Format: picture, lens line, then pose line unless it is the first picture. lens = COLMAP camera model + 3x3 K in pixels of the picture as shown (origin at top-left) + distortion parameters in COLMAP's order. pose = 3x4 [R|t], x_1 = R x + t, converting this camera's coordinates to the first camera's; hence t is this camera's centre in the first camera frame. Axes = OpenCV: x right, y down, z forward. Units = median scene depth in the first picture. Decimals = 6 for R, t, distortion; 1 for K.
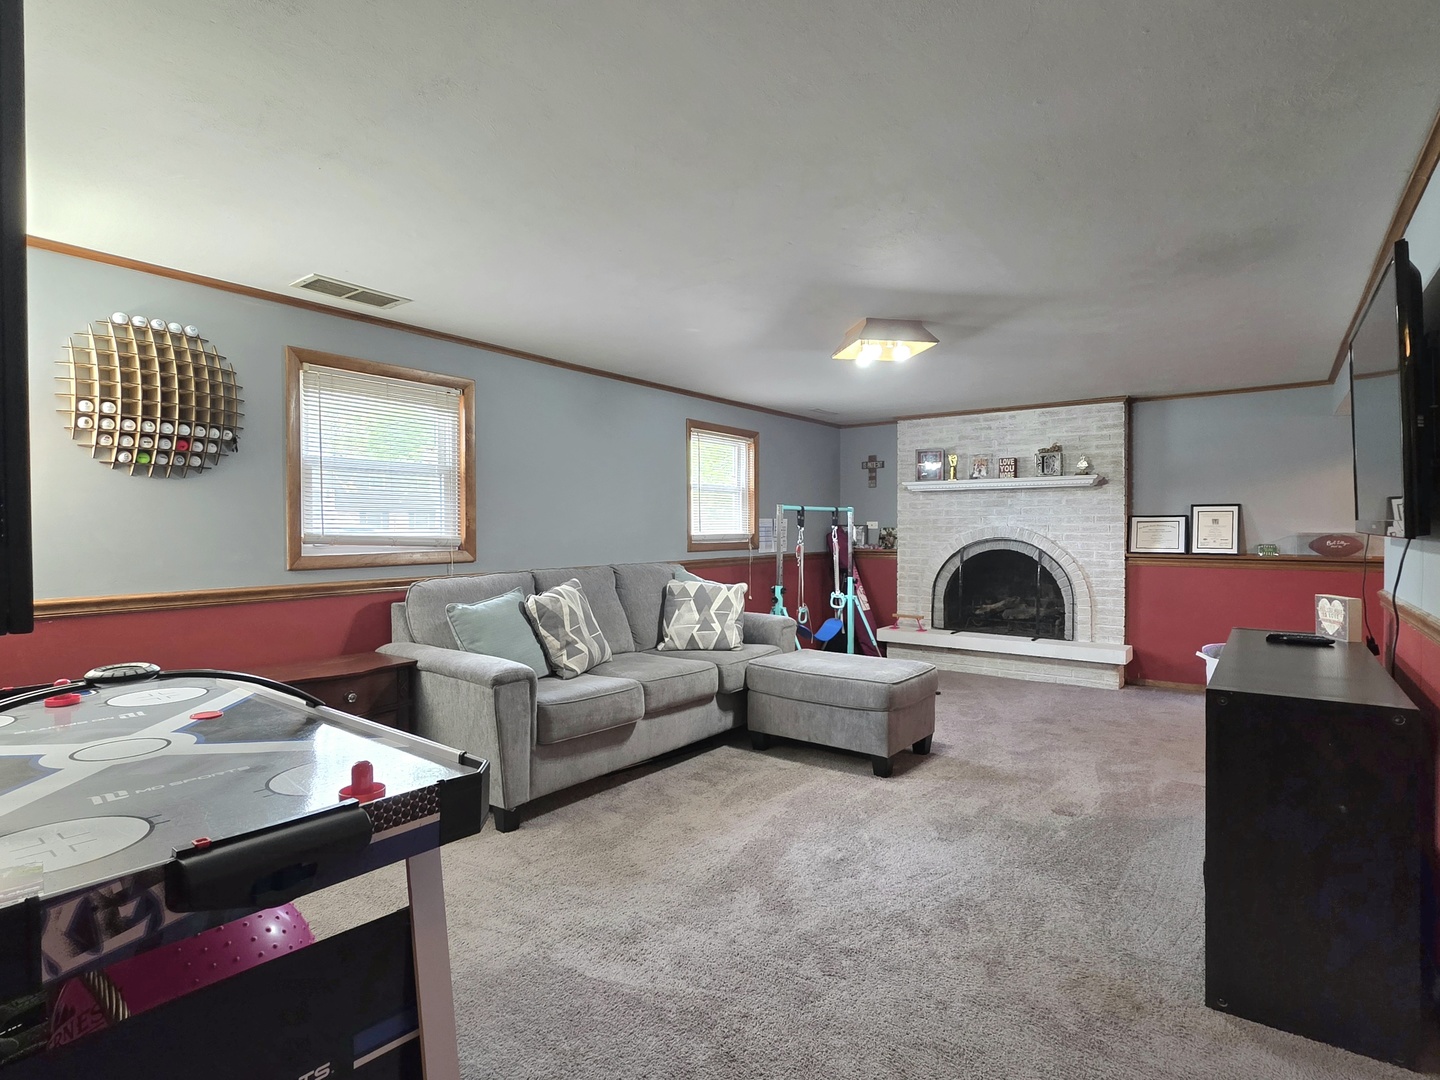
lens RADIAL K [[770.3, 0, 687.6], [0, 770.3, 543.8], [0, 0, 1]] dist [0.000222, 0.004452]
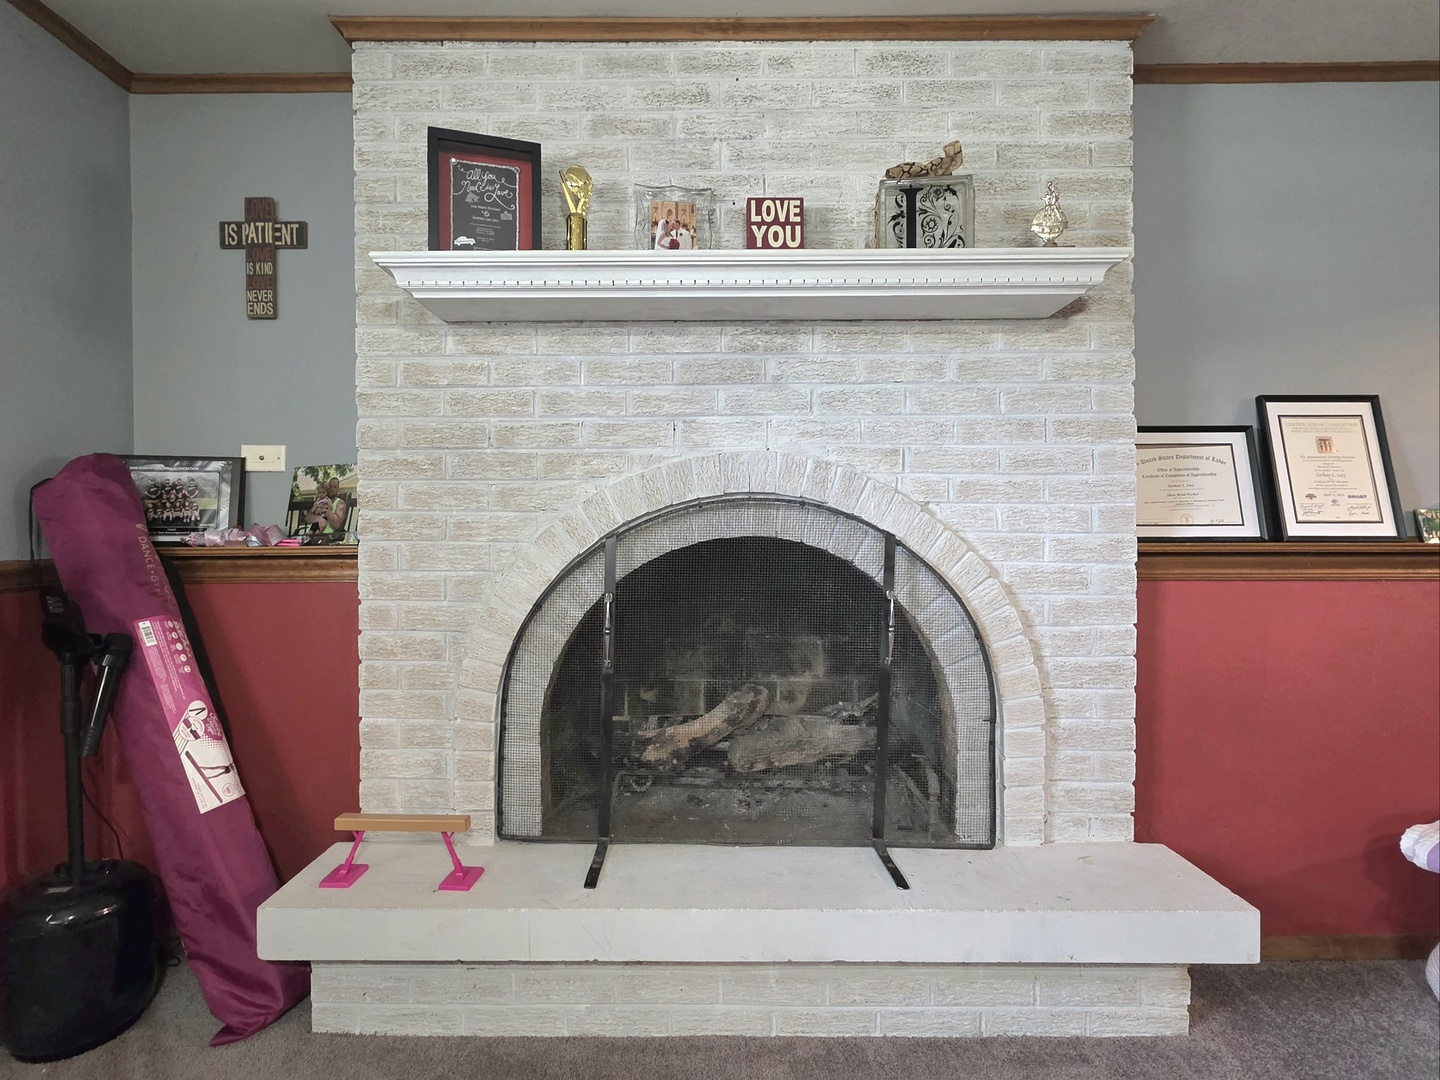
lens RADIAL K [[770.3, 0, 715.2], [0, 770.3, 537.5], [0, 0, 1]] dist [0.000222, 0.004452]
pose [[0.791329, -0.006090, 0.611360, 0.236632], [0.016048, 0.999813, -0.010813, 0.010741], [-0.611179, 0.018367, 0.791279, 0.818107]]
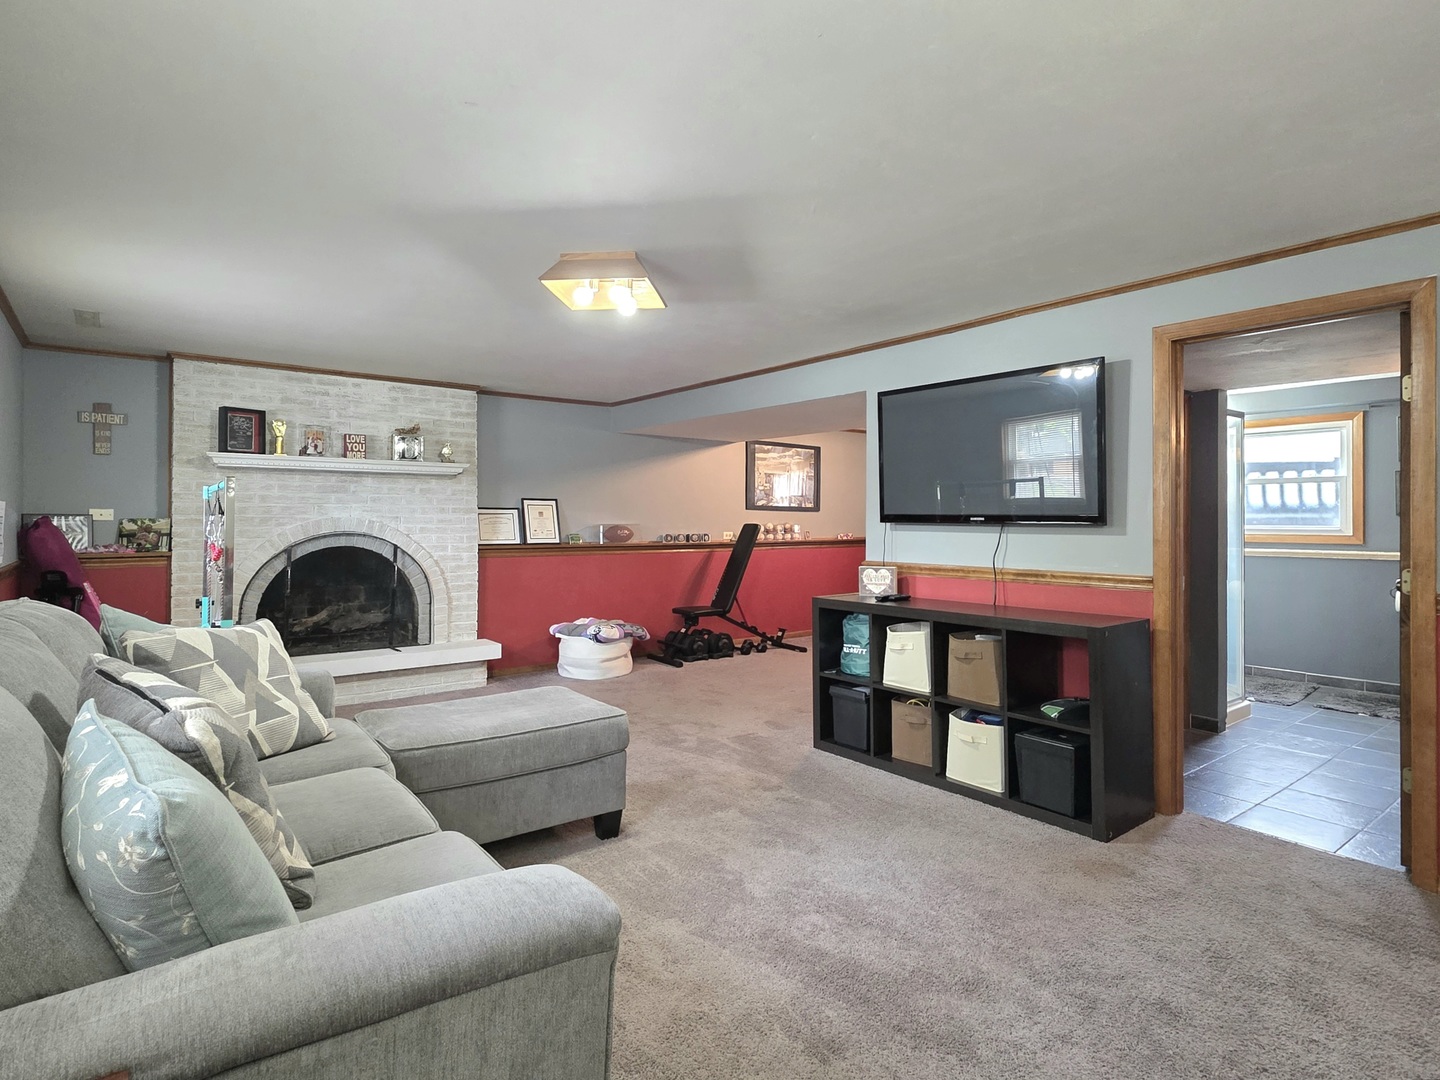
lens RADIAL K [[770.3, 0, 758.4], [0, 770.3, 516.7], [0, 0, 1]] dist [0.000222, 0.004452]
pose [[0.234812, 0.006031, 0.972022, -0.287045], [0.019047, 0.999760, -0.010804, -0.006840], [-0.971854, 0.021052, 0.234641, 0.401559]]
